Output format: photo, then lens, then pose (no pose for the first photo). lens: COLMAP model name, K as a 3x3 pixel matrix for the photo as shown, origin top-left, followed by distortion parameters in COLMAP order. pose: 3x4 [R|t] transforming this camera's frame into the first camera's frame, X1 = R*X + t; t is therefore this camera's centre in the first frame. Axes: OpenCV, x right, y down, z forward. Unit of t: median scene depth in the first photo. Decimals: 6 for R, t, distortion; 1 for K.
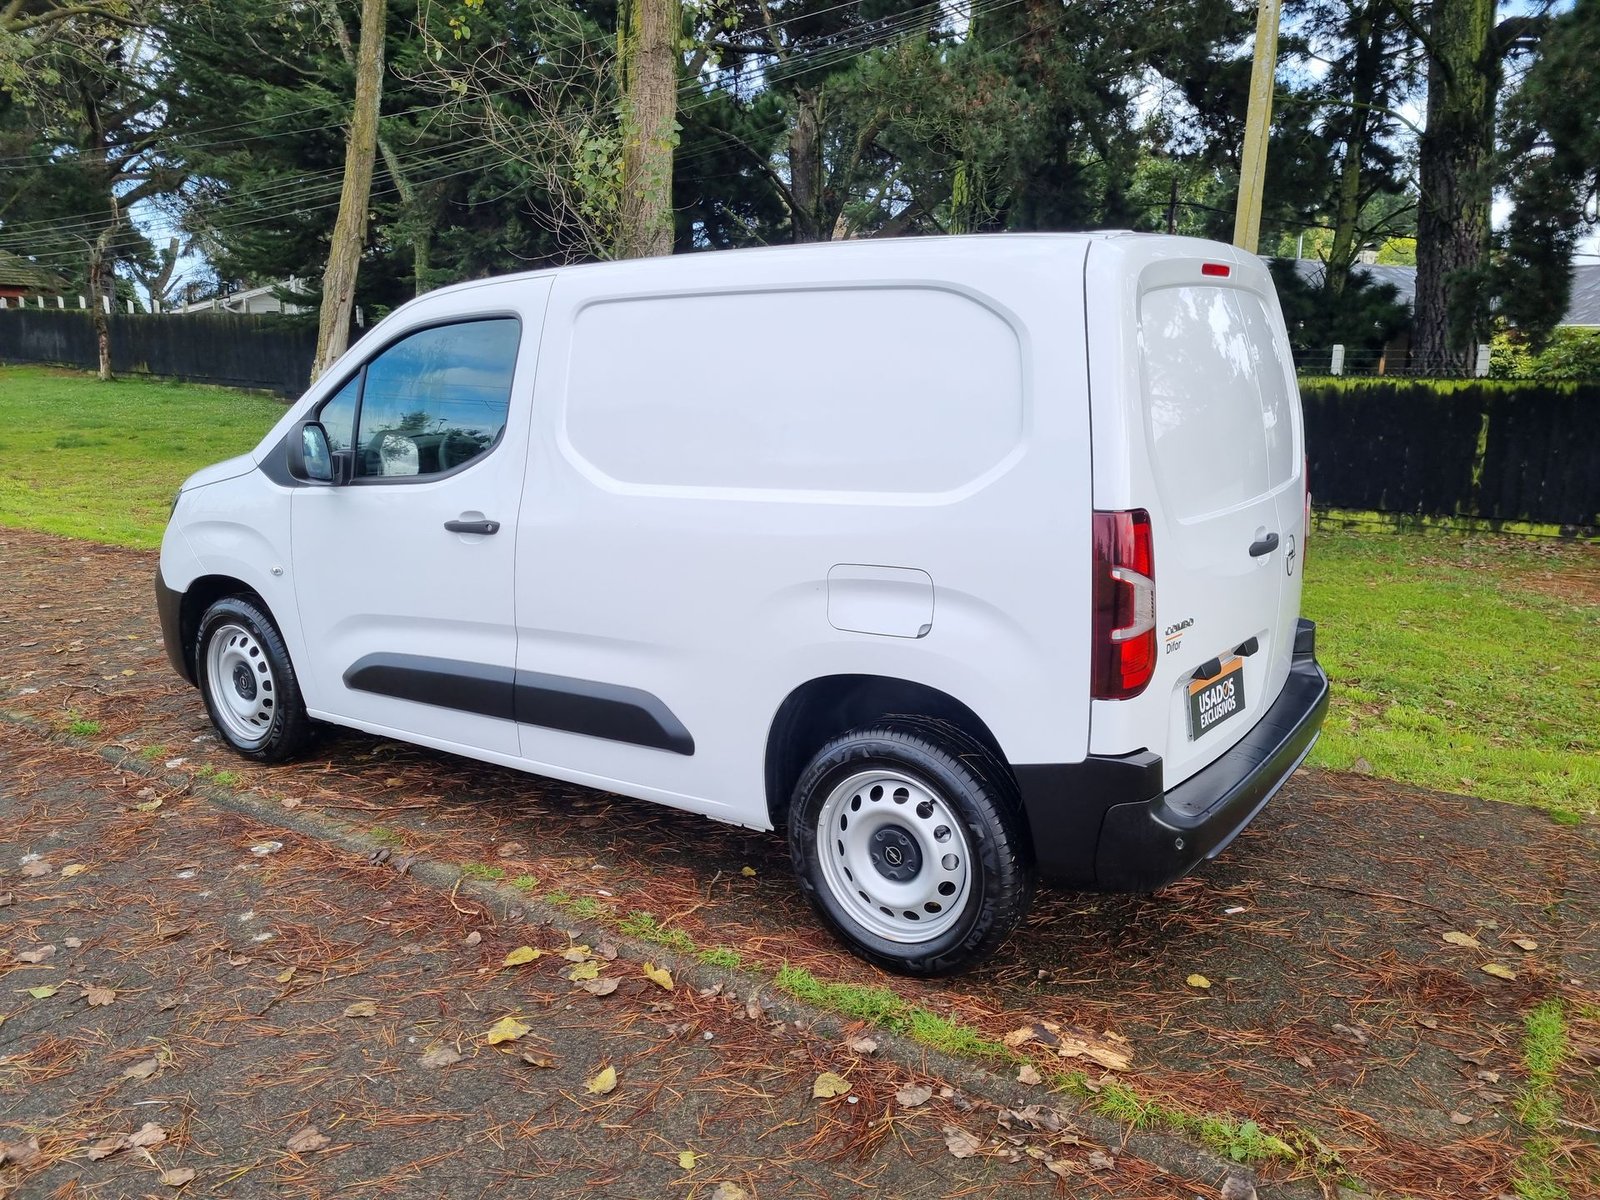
lens RADIAL K [[1211.1, 0, 792.4], [0, 1211.1, 607.0], [0, 0, 1]] dist [0.057590, -0.048290]
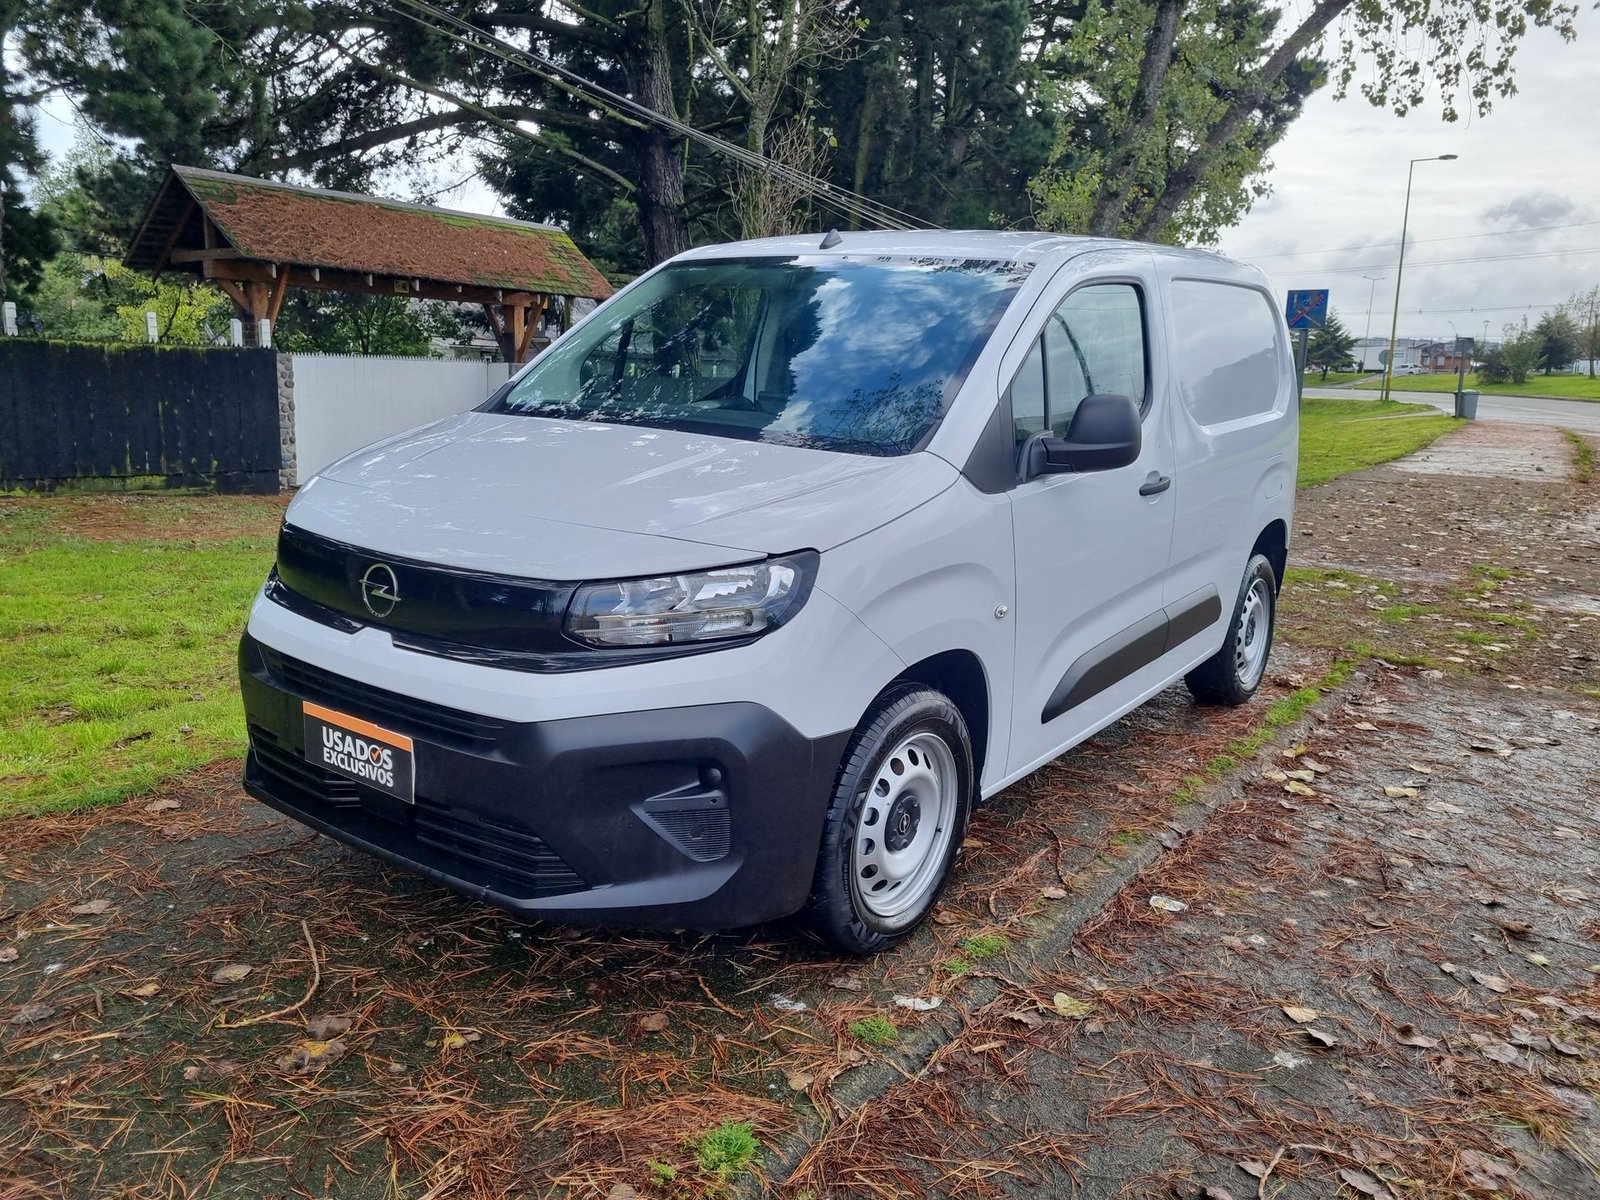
lens RADIAL K [[1211.1, 0, 782.3], [0, 1211.1, 592.3], [0, 0, 1]] dist [0.057590, -0.048290]
pose [[0.033414, -0.198902, 0.979450, -1.283296], [0.171892, 0.966538, 0.190415, -0.226271], [-0.984549, 0.161997, 0.066485, 1.233580]]
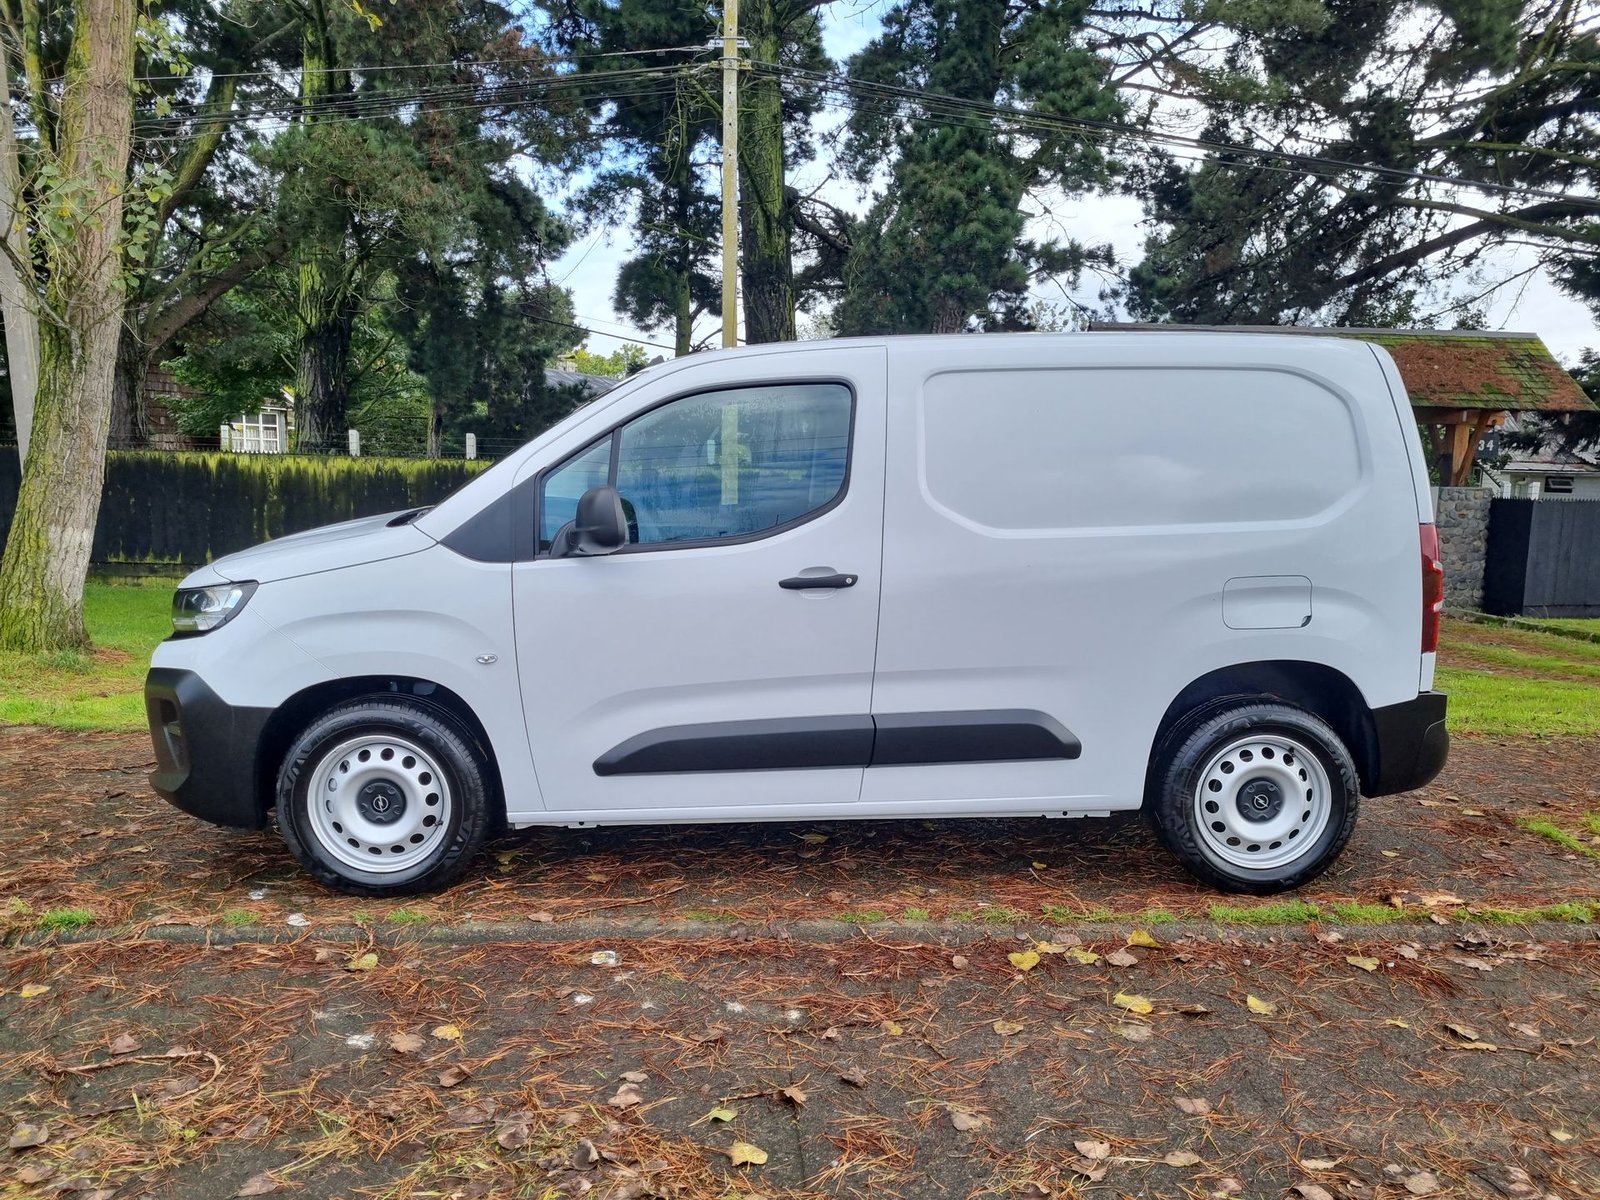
lens RADIAL K [[1211.1, 0, 784.1], [0, 1211.1, 615.7], [0, 0, 1]] dist [0.057590, -0.048290]
pose [[0.796971, -0.074738, 0.599376, -0.884975], [0.116995, 0.992624, -0.031792, -0.008318], [-0.592578, 0.095461, 0.799836, 0.196859]]
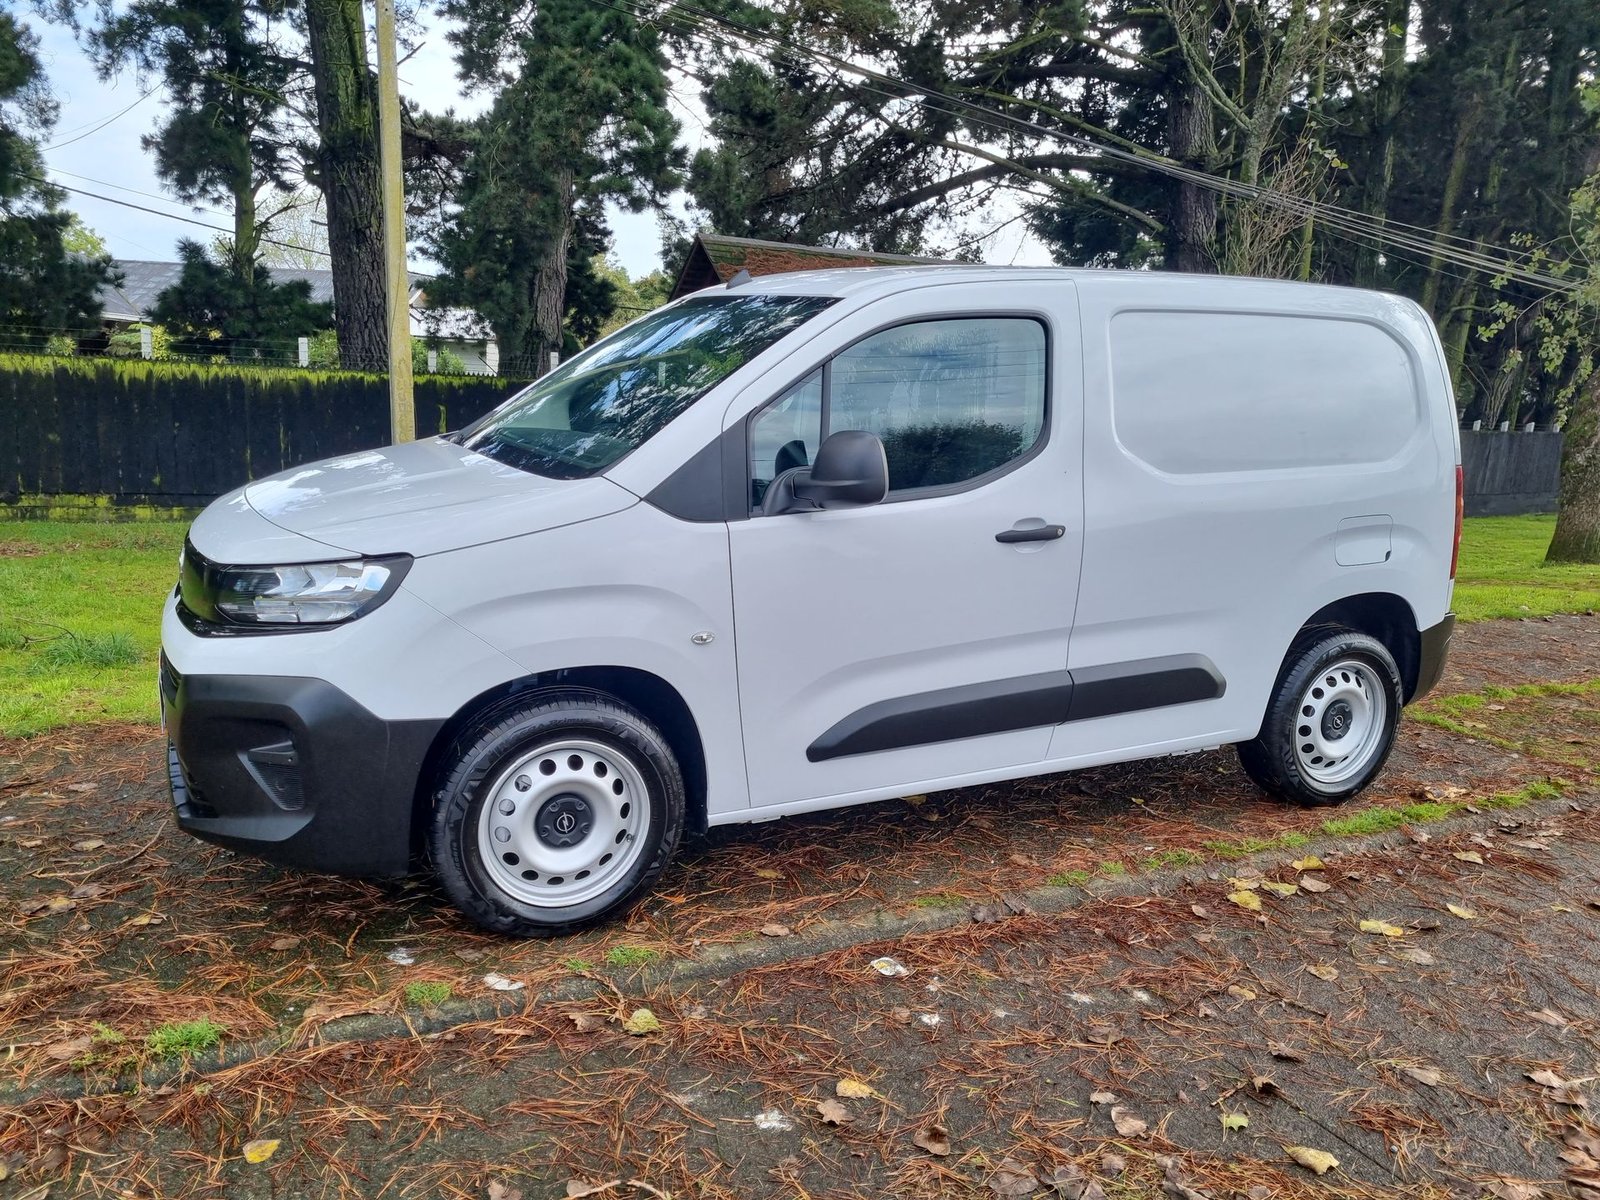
lens RADIAL K [[1211.1, 0, 785.0], [0, 1211.1, 608.1], [0, 0, 1]] dist [0.057590, -0.048290]
pose [[0.485667, -0.152428, 0.860751, -1.169773], [0.143746, 0.985201, 0.093360, -0.123634], [-0.862244, 0.078388, 0.500391, 0.677944]]
